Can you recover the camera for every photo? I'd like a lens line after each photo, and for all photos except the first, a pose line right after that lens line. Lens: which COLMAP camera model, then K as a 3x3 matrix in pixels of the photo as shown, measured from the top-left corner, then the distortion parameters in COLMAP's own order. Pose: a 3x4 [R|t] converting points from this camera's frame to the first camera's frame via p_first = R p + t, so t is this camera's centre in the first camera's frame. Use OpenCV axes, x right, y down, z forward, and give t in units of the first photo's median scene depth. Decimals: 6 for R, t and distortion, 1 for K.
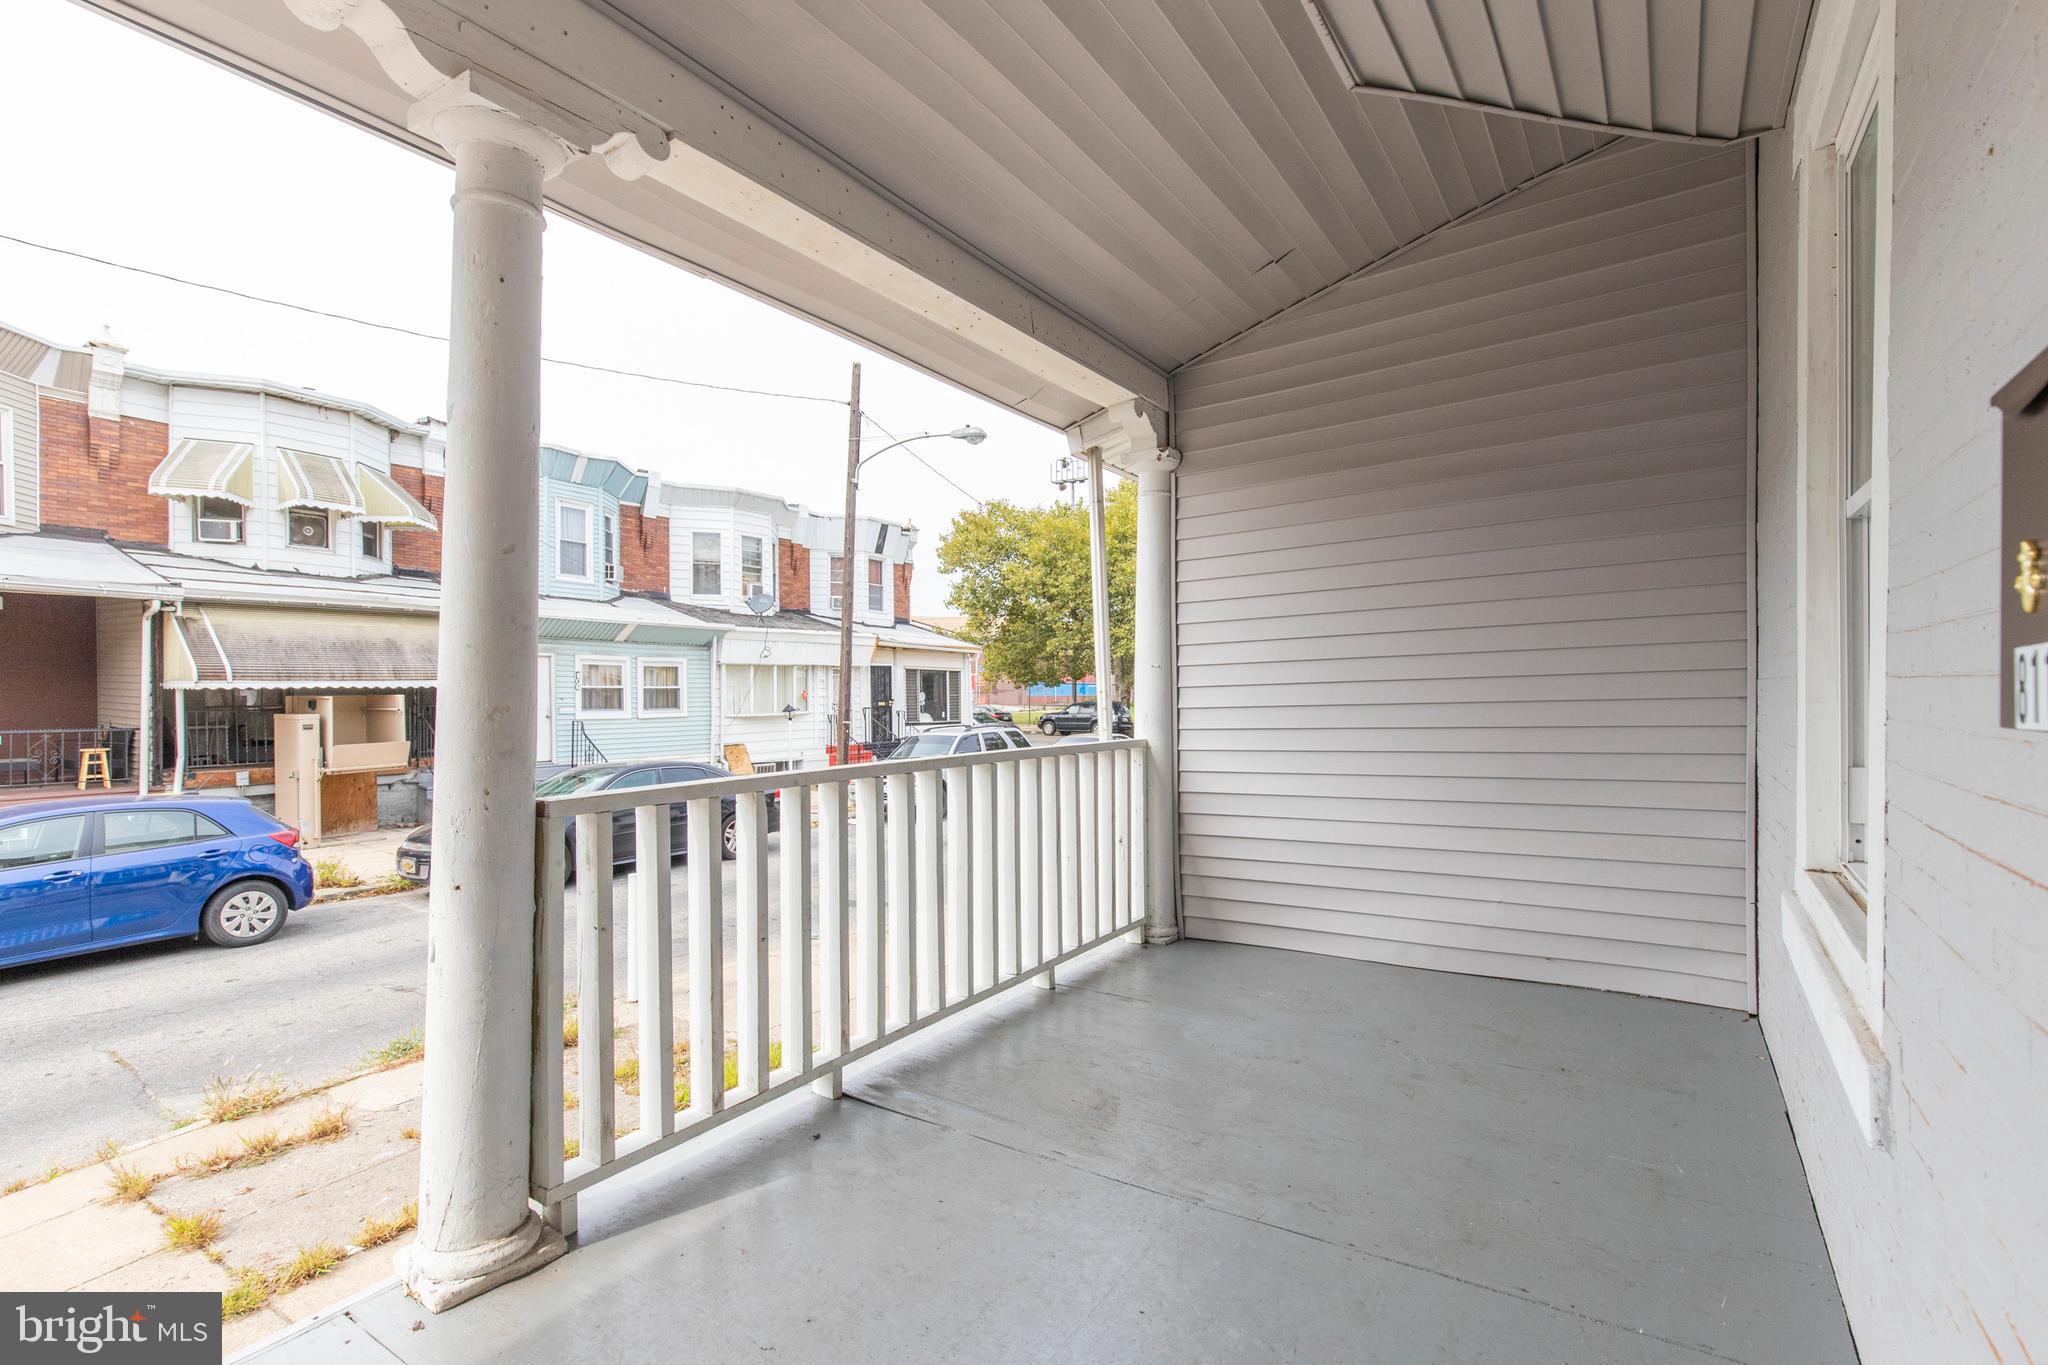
lens RADIAL K [[920.8, 0, 1034.1], [0, 920.8, 695.5], [0, 0, 1]] dist [-0.001417, 0.000159]
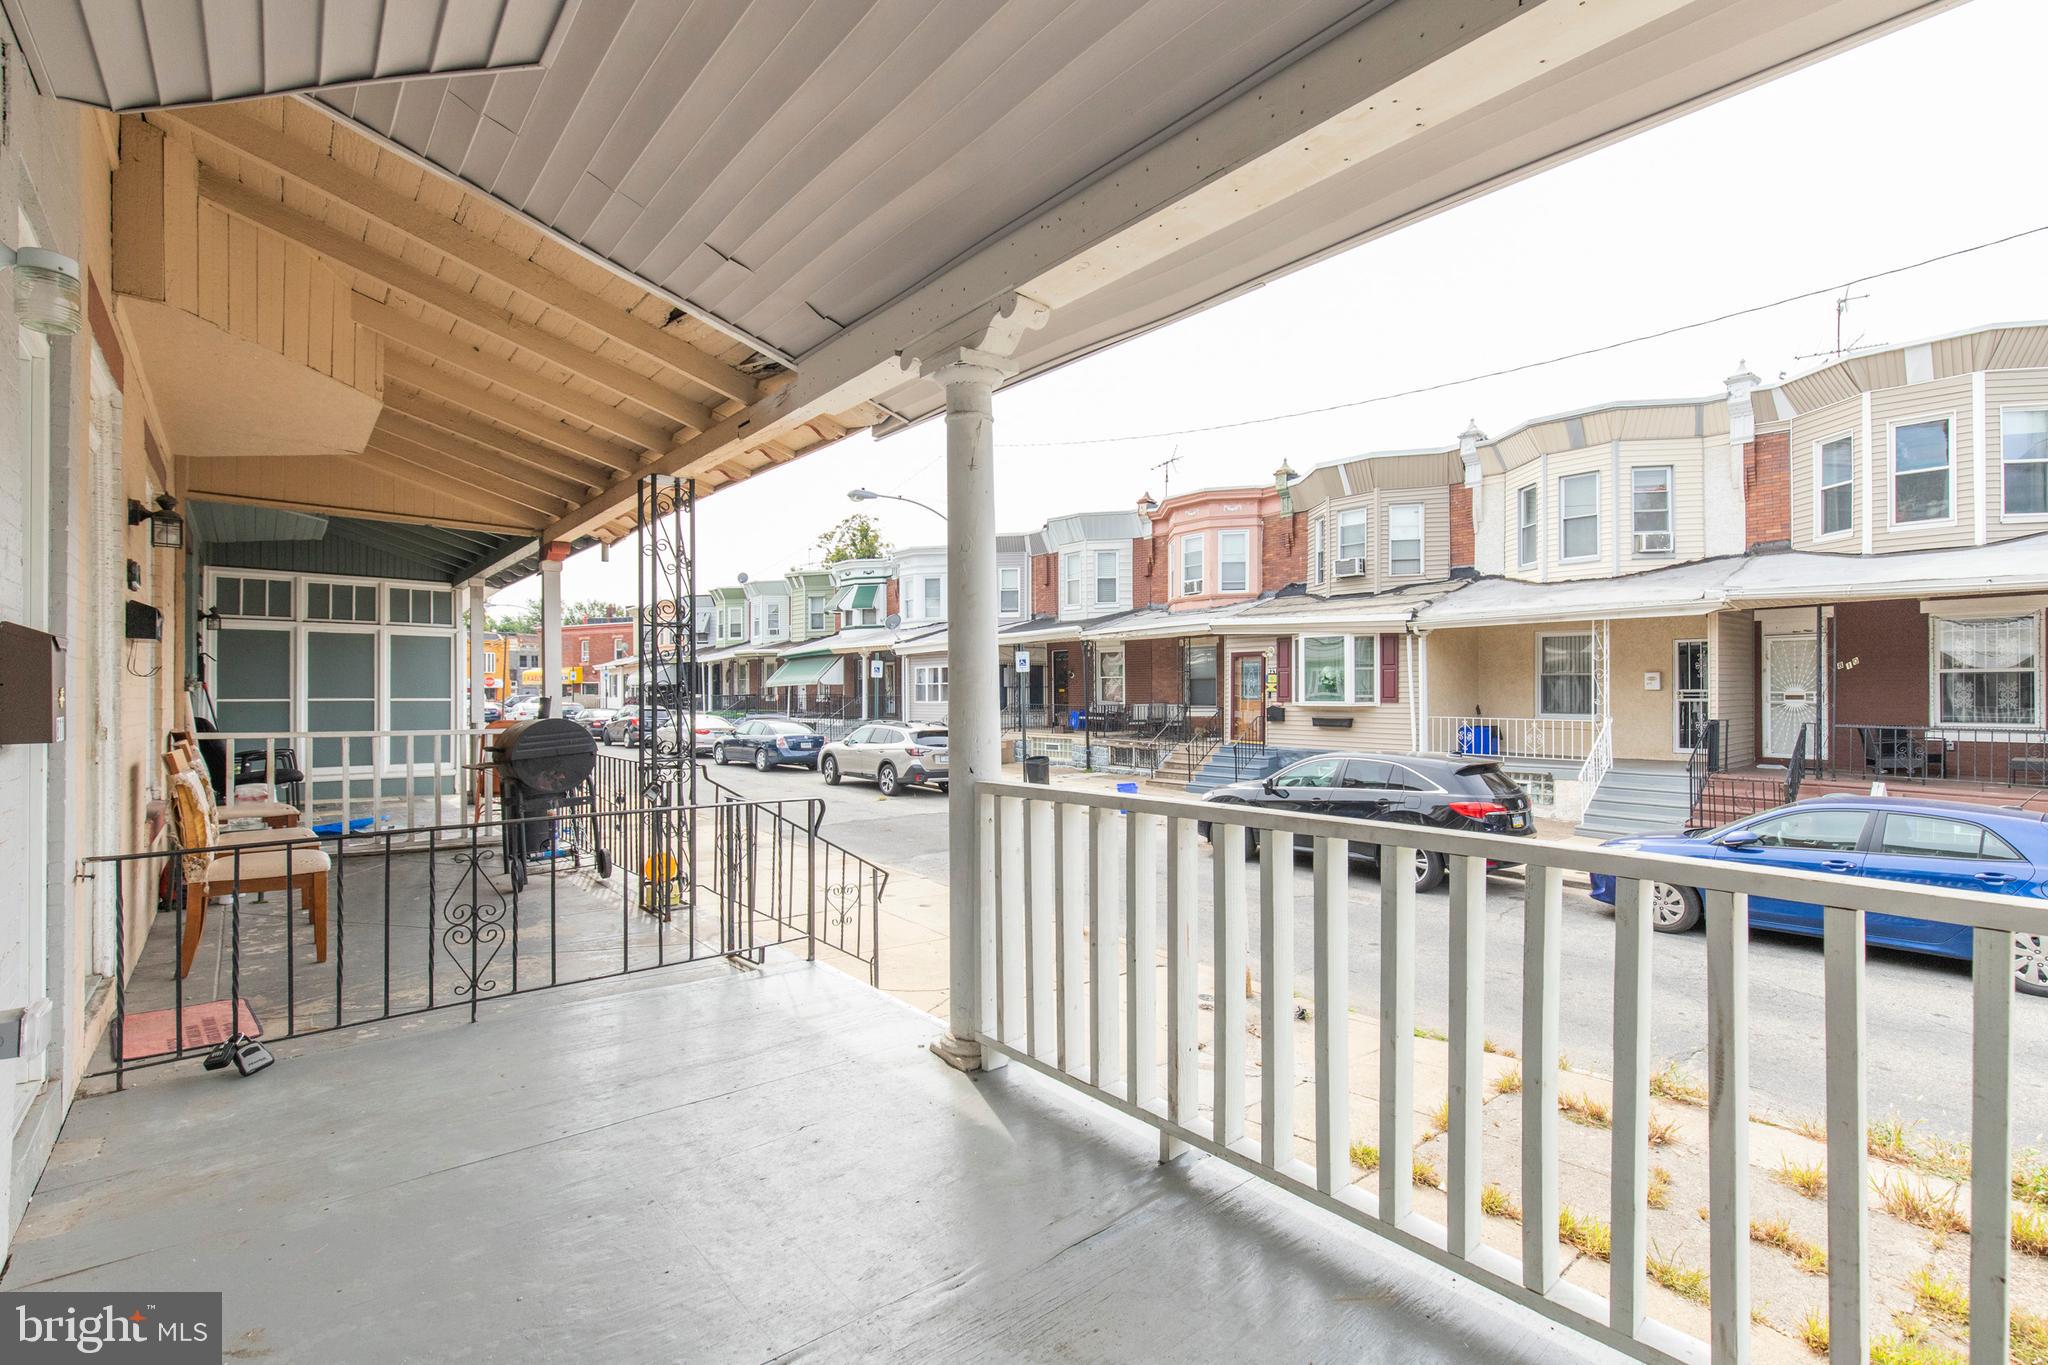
lens RADIAL K [[920.8, 0, 1038.3], [0, 920.8, 676.4], [0, 0, 1]] dist [-0.001417, 0.000159]
pose [[-0.277485, -0.010501, -0.960673, 0.677581], [-0.002567, 0.999945, -0.010189, -0.031348], [0.960727, -0.000361, -0.277496, 1.104341]]
